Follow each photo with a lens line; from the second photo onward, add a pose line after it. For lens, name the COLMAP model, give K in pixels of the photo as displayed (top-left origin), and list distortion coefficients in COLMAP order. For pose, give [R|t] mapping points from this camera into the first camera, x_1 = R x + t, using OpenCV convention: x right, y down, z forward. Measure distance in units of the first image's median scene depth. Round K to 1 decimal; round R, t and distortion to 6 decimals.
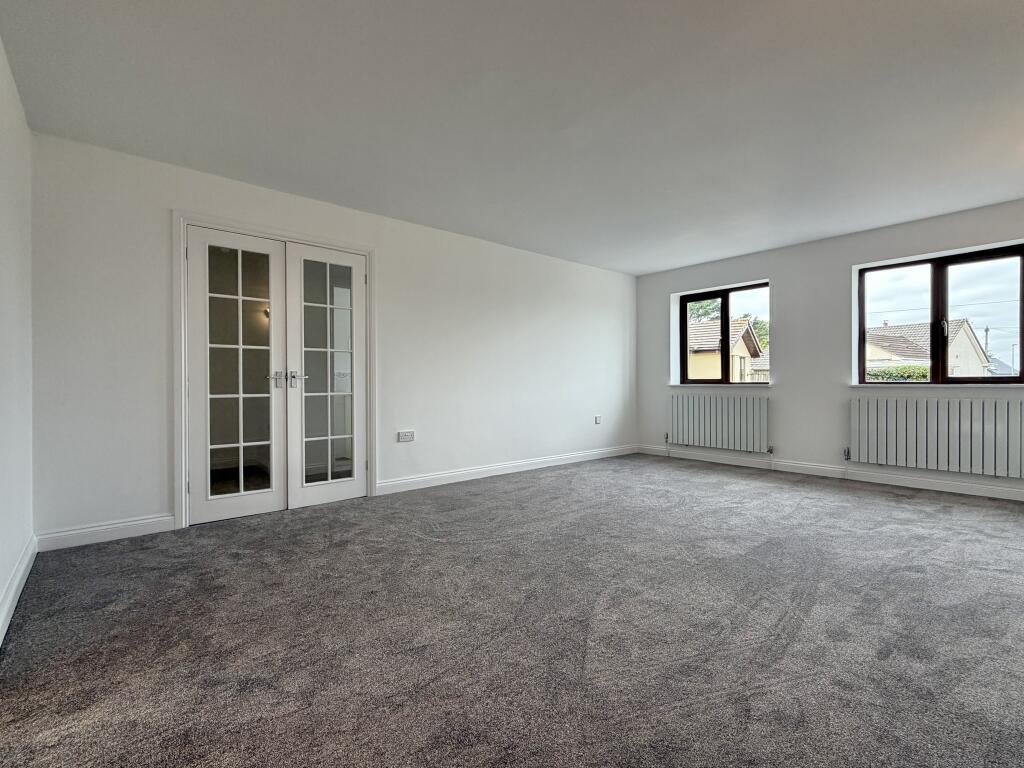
lens RADIAL K [[472.2, 0, 512.0], [0, 472.2, 384.0], [0, 0, 1]] dist [0.000830, 0.000323]
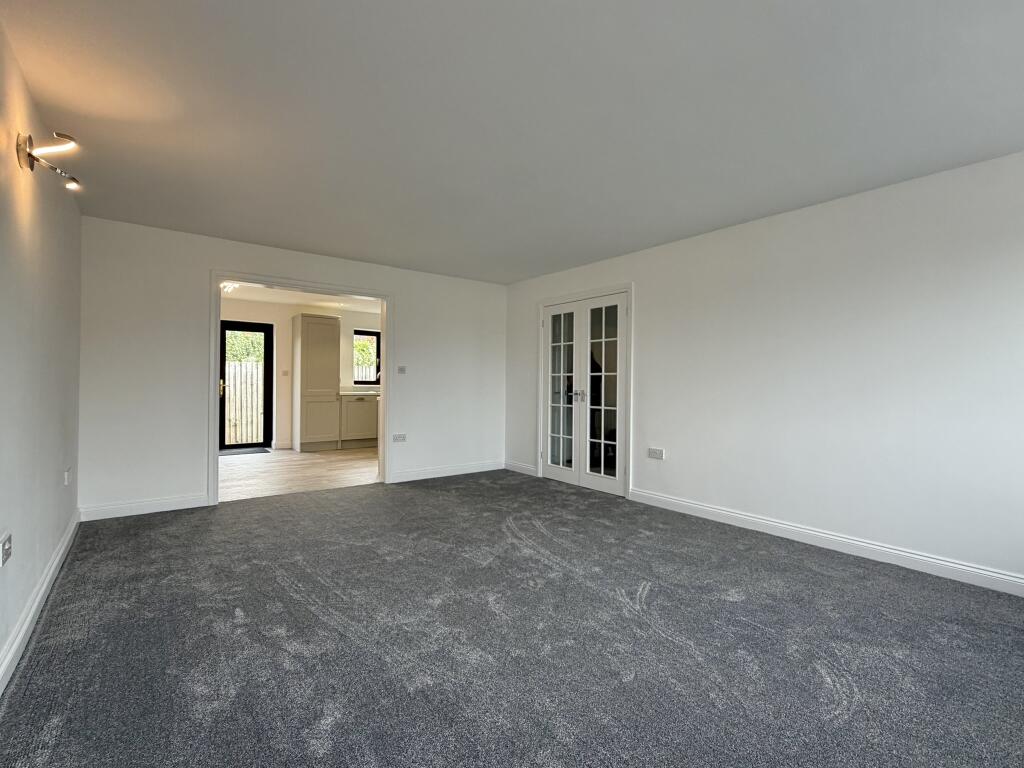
lens RADIAL K [[491.4, 0, 512.0], [0, 491.4, 384.0], [0, 0, 1]] dist [0.000111, -0.000525]
pose [[-0.068762, 0.004107, -0.997625, 0.839106], [-0.011575, 0.999921, 0.004914, -0.040906], [0.997566, 0.011885, -0.068709, 0.731683]]
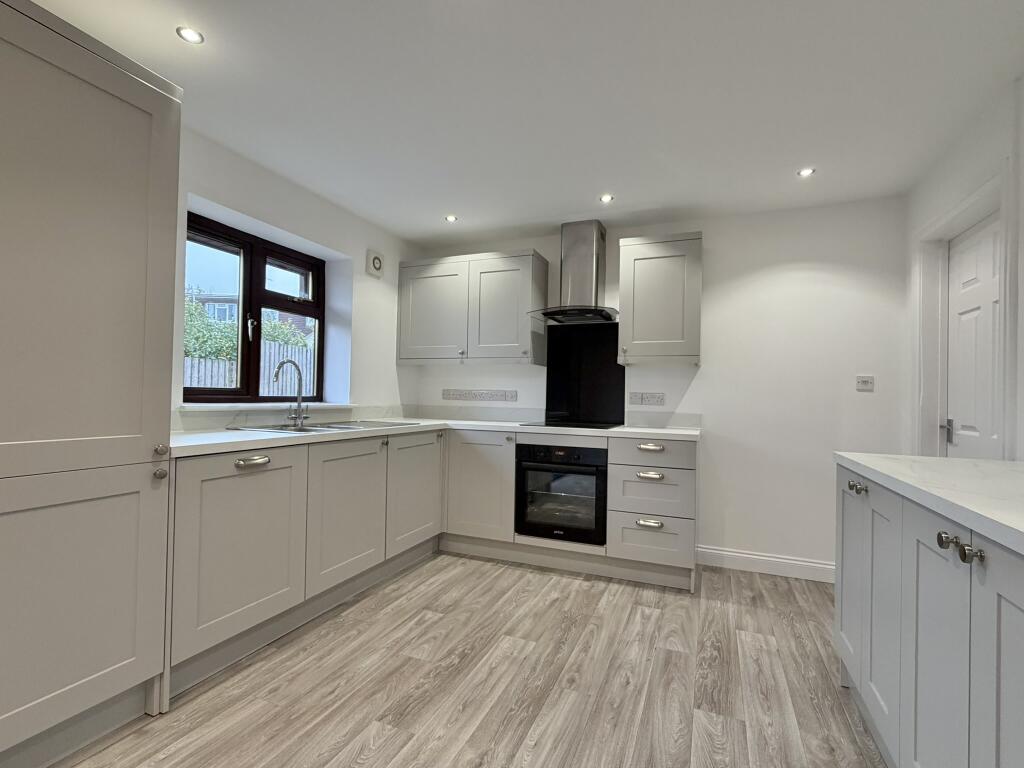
lens RADIAL K [[485.7, 0, 509.3], [0, 485.7, 389.4], [0, 0, 1]] dist [0.000194, 0.000204]
pose [[0.448062, 0.001259, -0.894002, -0.493941], [-0.023787, 0.999662, -0.010514, -0.039504], [0.893686, 0.025976, 0.447941, 0.022846]]
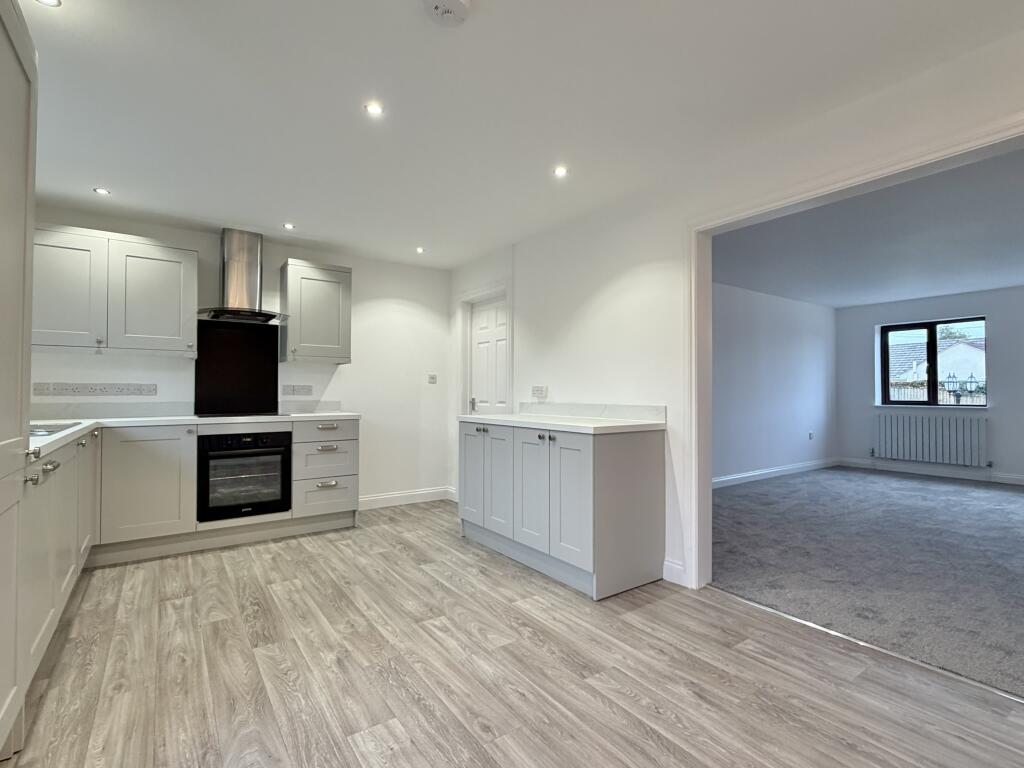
lens RADIAL K [[491.4, 0, 512.0], [0, 491.4, 384.0], [0, 0, 1]] dist [0.000111, -0.000525]
pose [[0.995147, 0.002354, -0.098376, -0.583077], [-0.004198, 0.999819, -0.018548, -0.033618], [0.098315, 0.018871, 0.994976, -0.361204]]
